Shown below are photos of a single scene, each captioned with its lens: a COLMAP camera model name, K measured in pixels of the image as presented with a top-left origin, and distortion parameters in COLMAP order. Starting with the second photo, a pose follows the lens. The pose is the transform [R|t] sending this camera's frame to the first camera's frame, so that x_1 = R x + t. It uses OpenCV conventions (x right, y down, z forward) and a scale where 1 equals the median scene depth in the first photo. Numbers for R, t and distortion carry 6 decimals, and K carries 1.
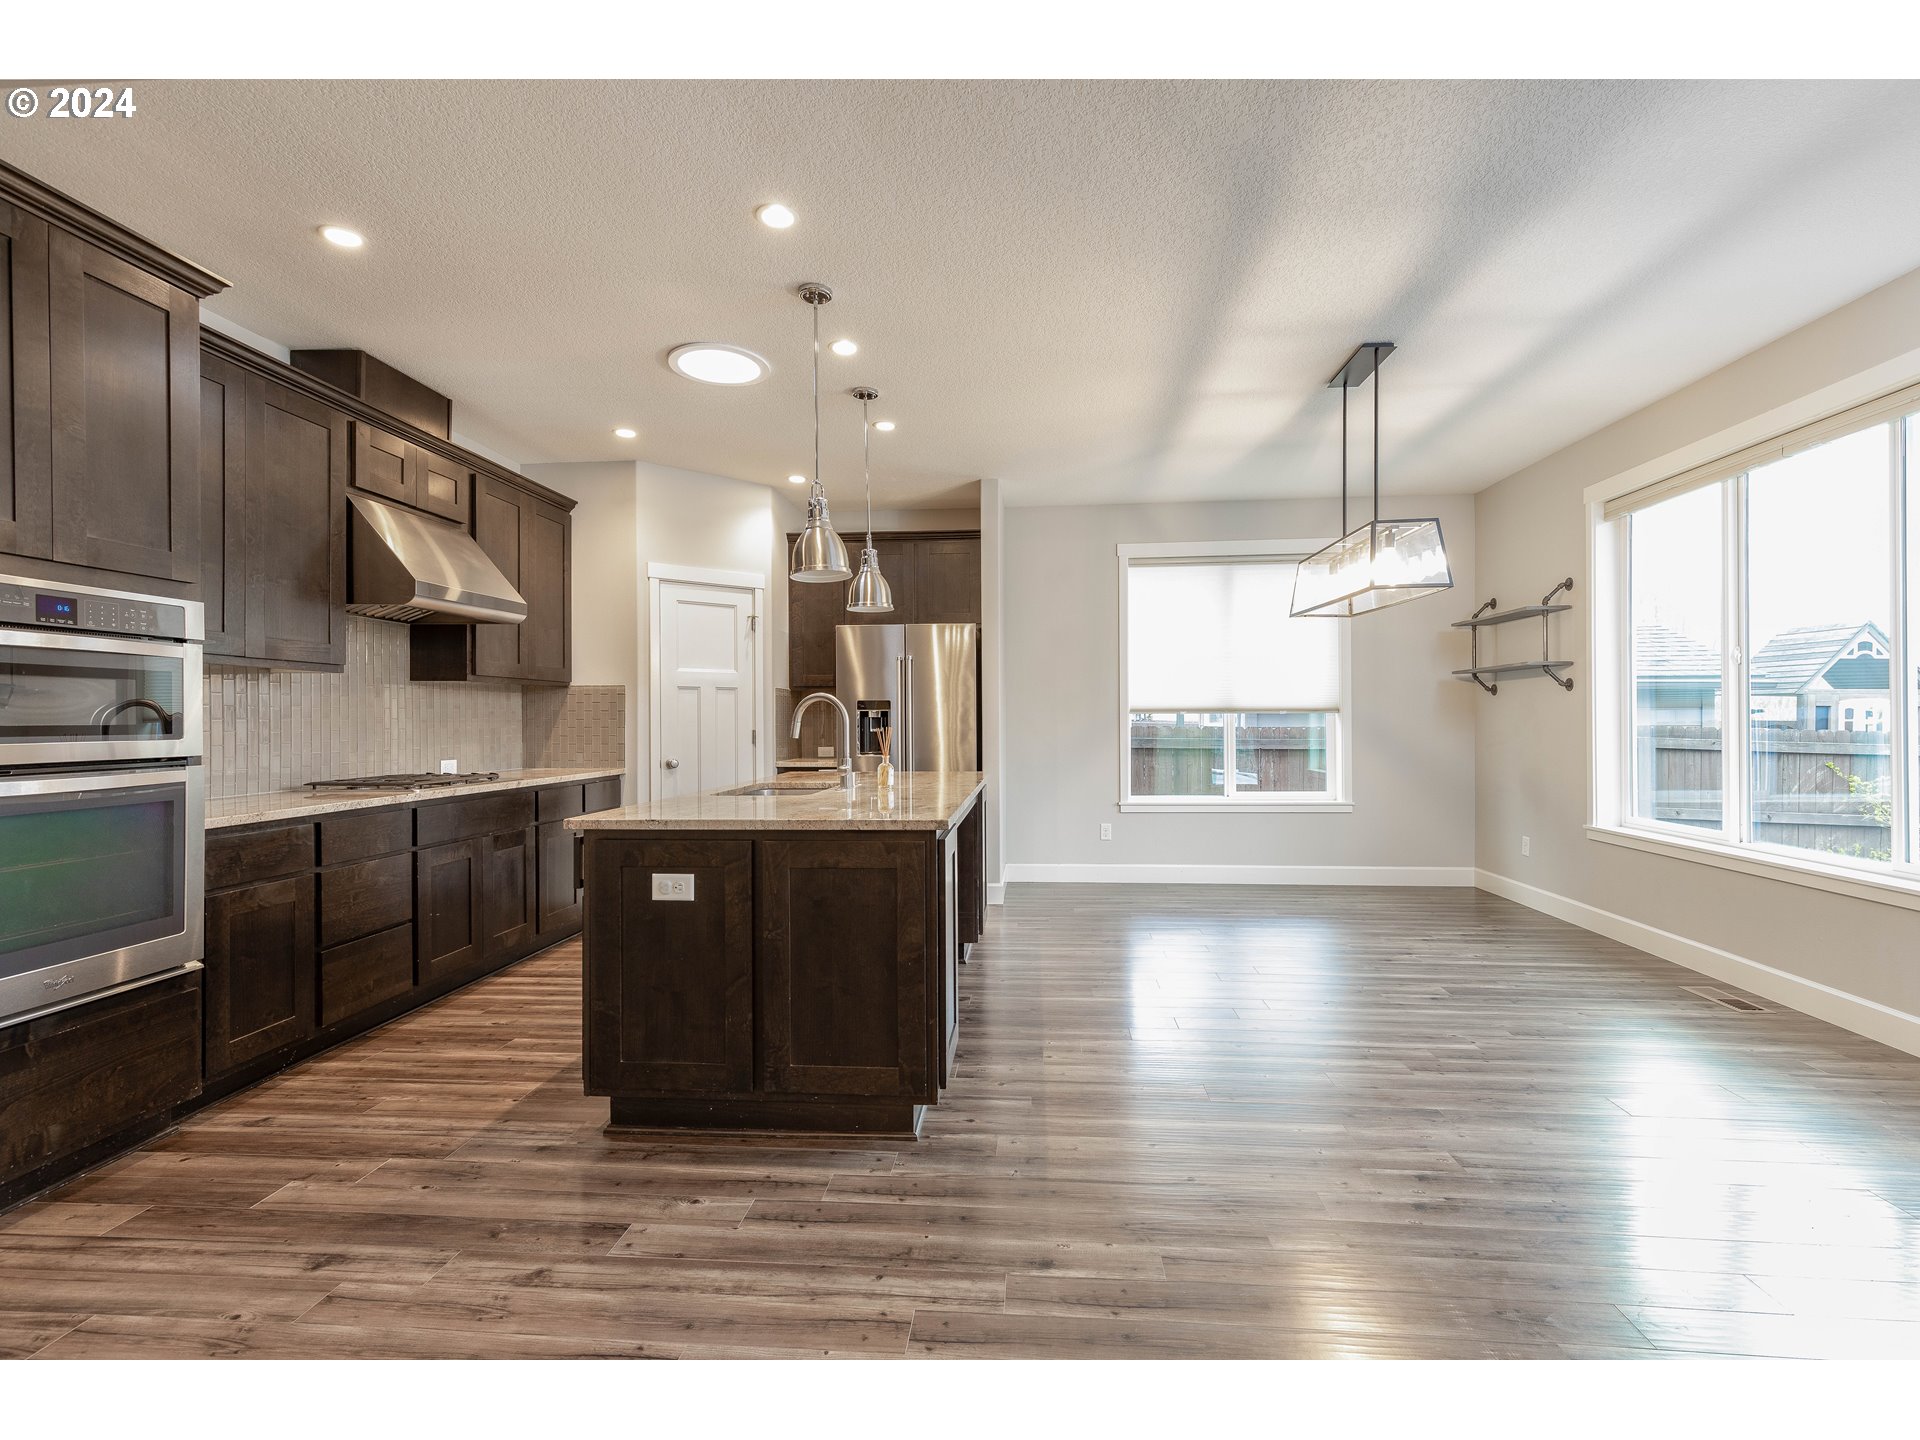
lens RADIAL K [[875.1, 0, 953.5], [0, 875.1, 723.5], [0, 0, 1]] dist [0.014794, -0.004889]
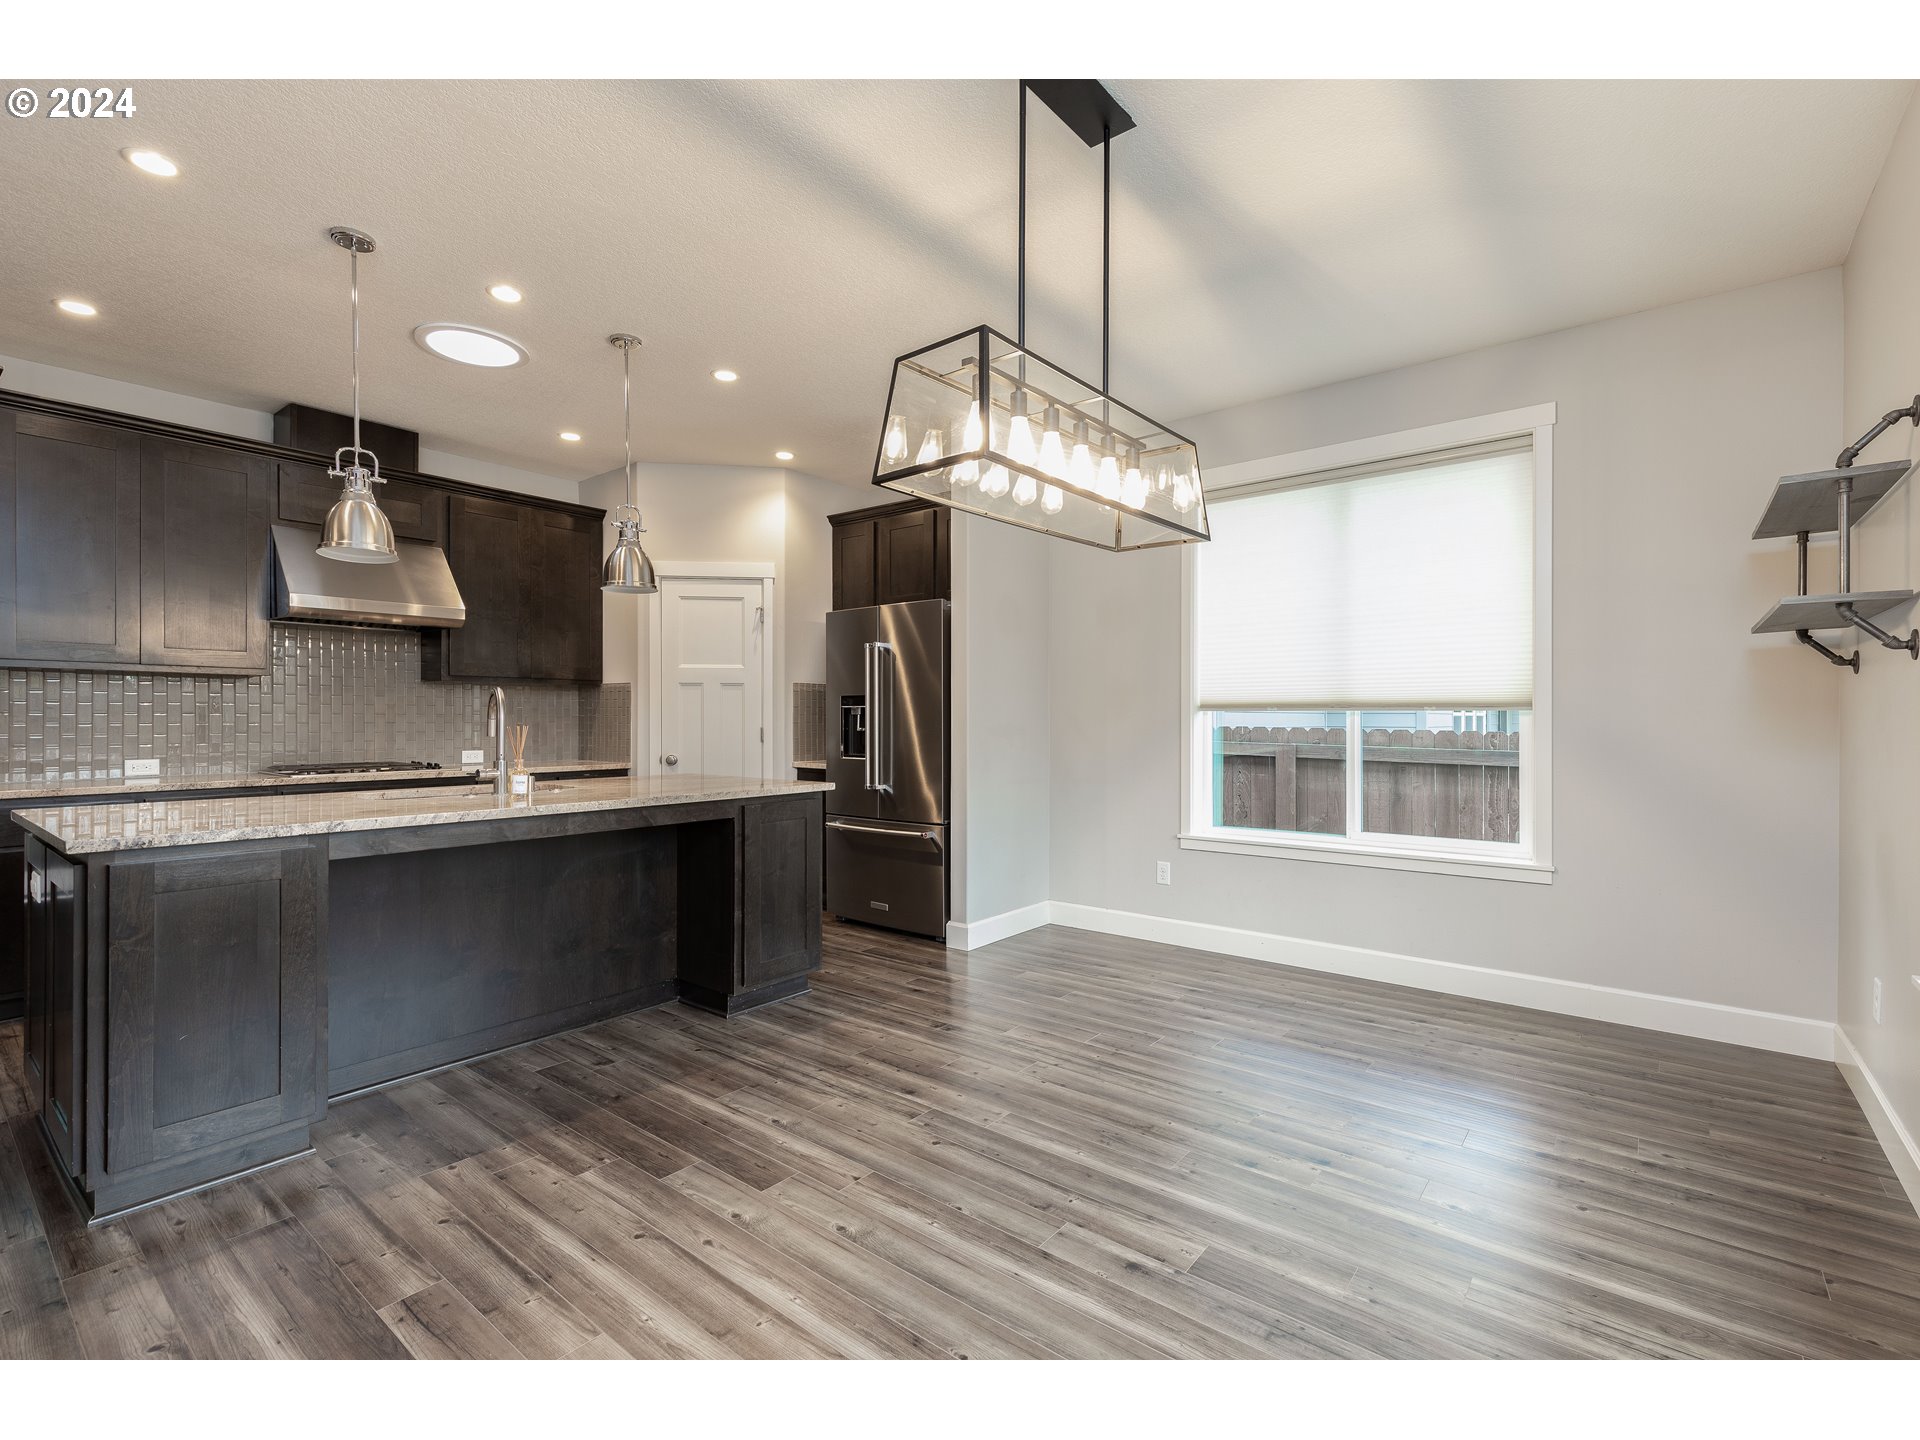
lens RADIAL K [[875.1, 0, 964.6], [0, 875.1, 713.2], [0, 0, 1]] dist [0.014794, -0.004889]
pose [[0.833017, 0.002773, -0.553241, 0.496764], [-0.009096, 0.999921, -0.008684, -0.001790], [0.553173, 0.012266, 0.832976, 0.343734]]
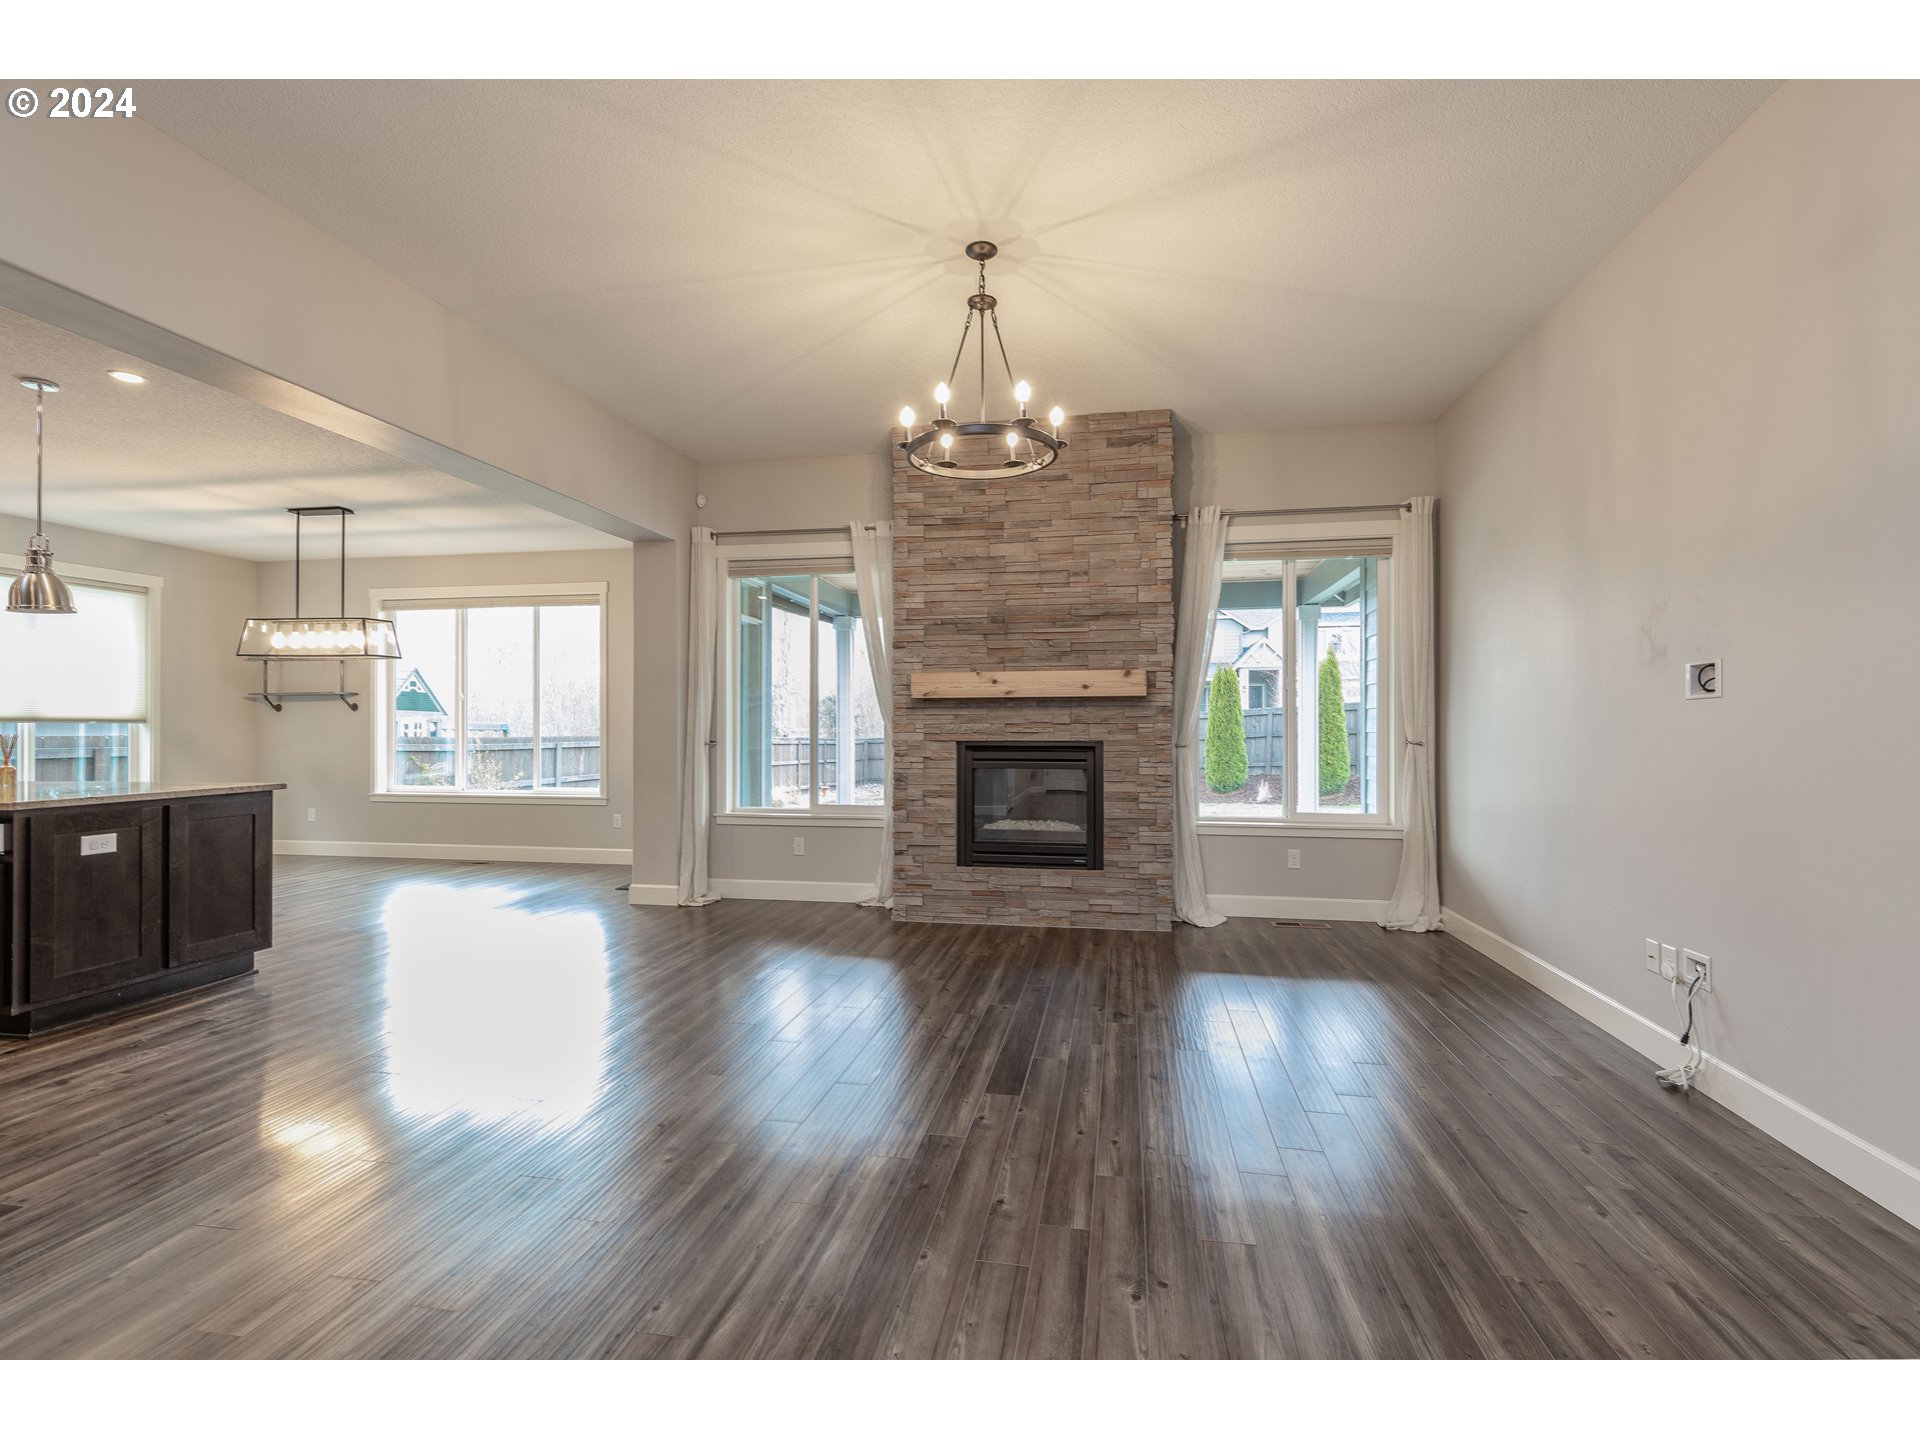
lens RADIAL K [[875.1, 0, 970.5], [0, 875.1, 727.9], [0, 0, 1]] dist [0.014794, -0.004889]
pose [[0.096886, 0.004285, 0.995286, -0.699913], [0.004117, 0.999980, -0.004706, 0.004594], [-0.995287, 0.004554, 0.096866, -0.238297]]
